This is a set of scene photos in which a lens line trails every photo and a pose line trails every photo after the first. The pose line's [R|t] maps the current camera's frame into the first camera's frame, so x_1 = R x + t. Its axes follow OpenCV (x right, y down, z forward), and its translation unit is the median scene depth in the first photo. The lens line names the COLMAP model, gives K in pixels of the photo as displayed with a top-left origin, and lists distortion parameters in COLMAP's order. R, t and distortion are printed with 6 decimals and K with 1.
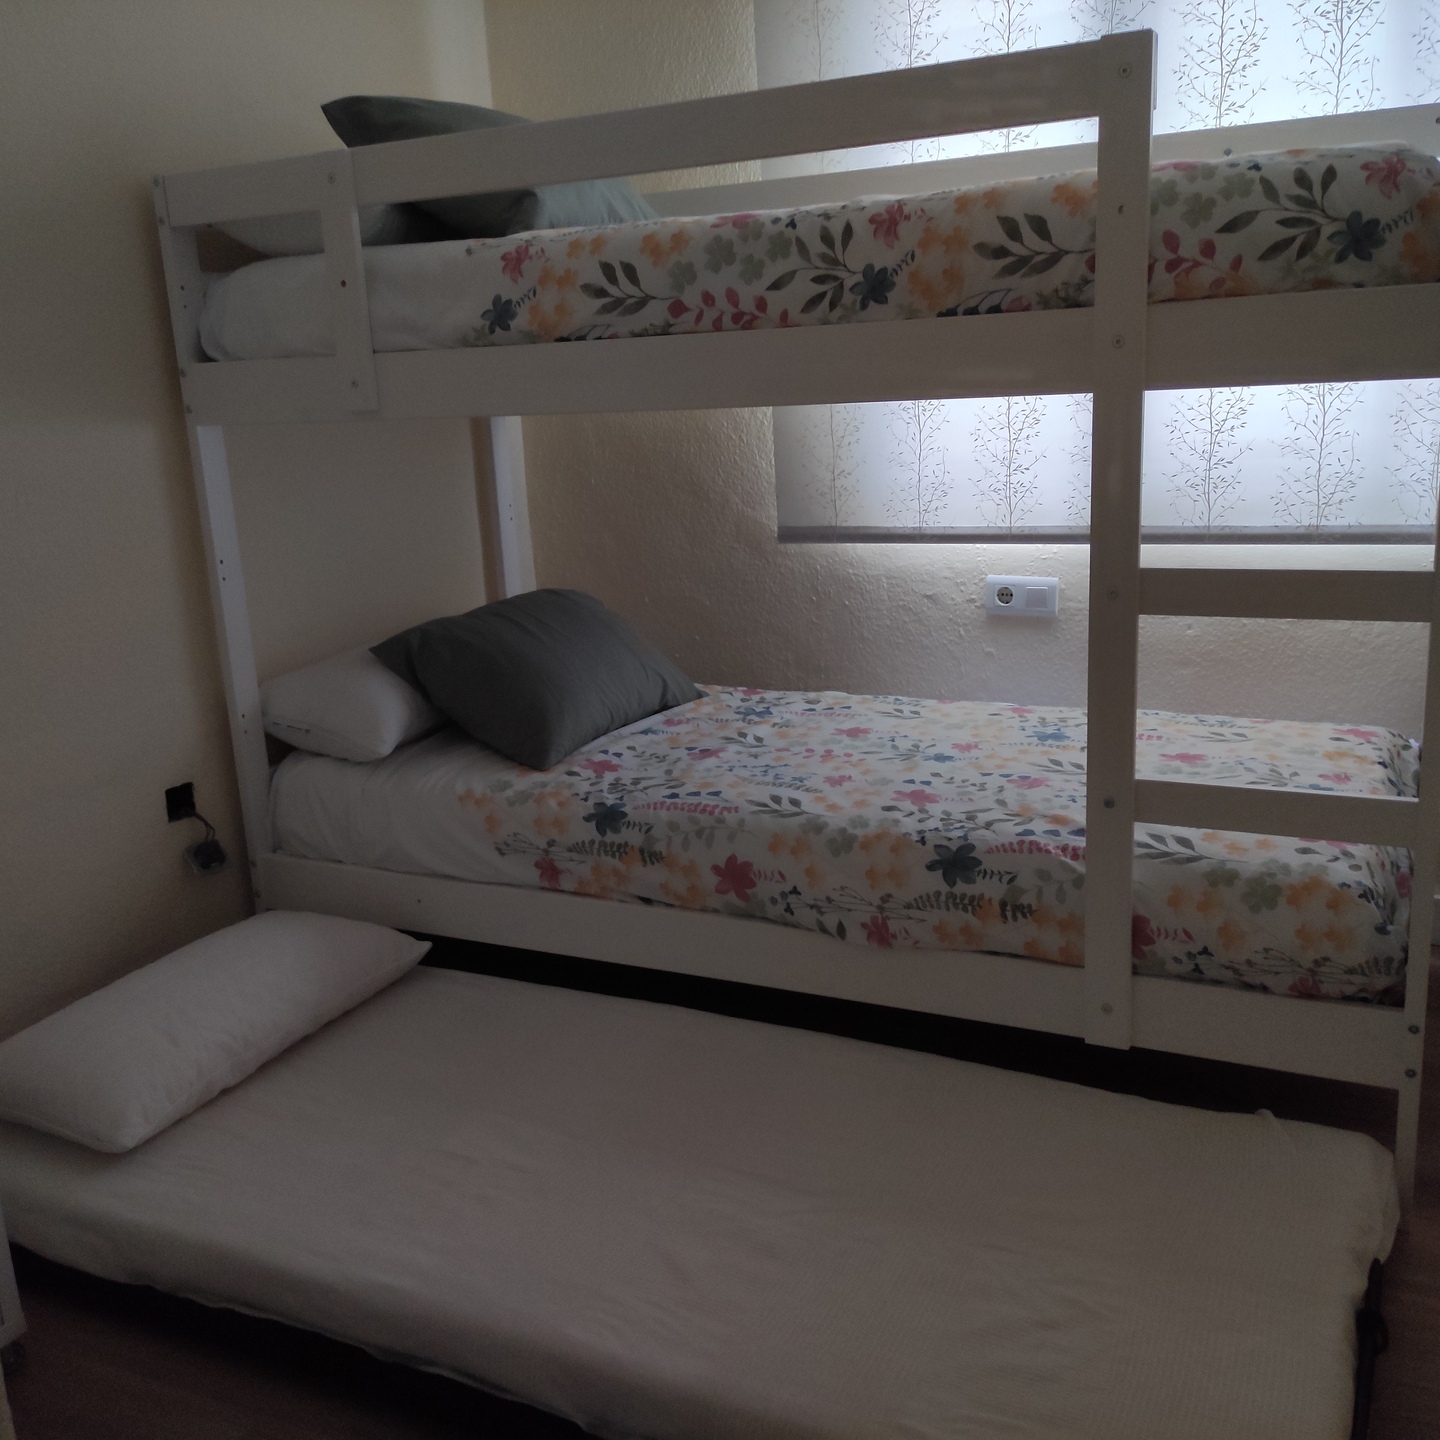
lens RADIAL K [[1406.3, 0, 726.3], [0, 1406.3, 715.4], [0, 0, 1]] dist [0.008828, 0.000000]
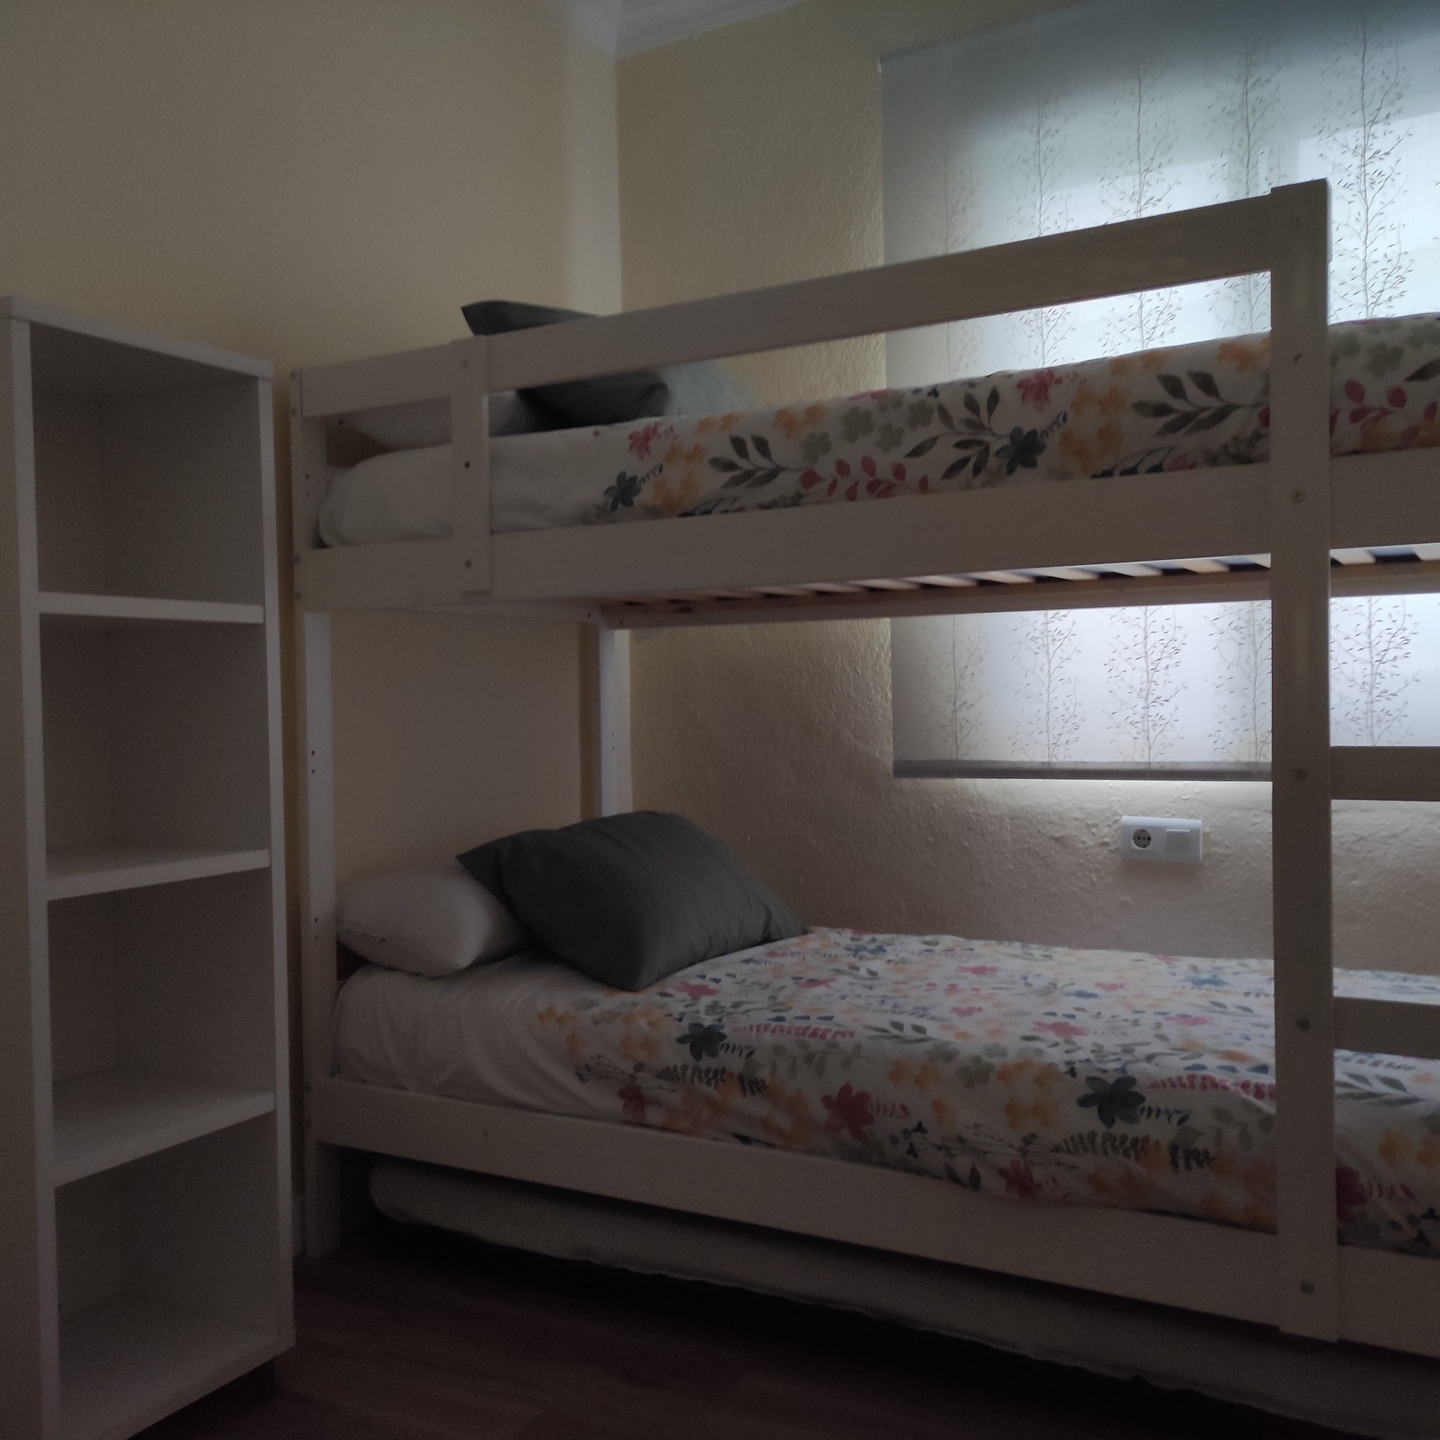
lens RADIAL K [[1406.3, 0, 712.1], [0, 1406.3, 721.8], [0, 0, 1]] dist [0.008828, 0.000000]
pose [[0.996773, 0.035554, -0.071965, -0.023594], [-0.051127, 0.972378, -0.227743, 0.082717], [0.061880, 0.230688, 0.971058, 0.096385]]
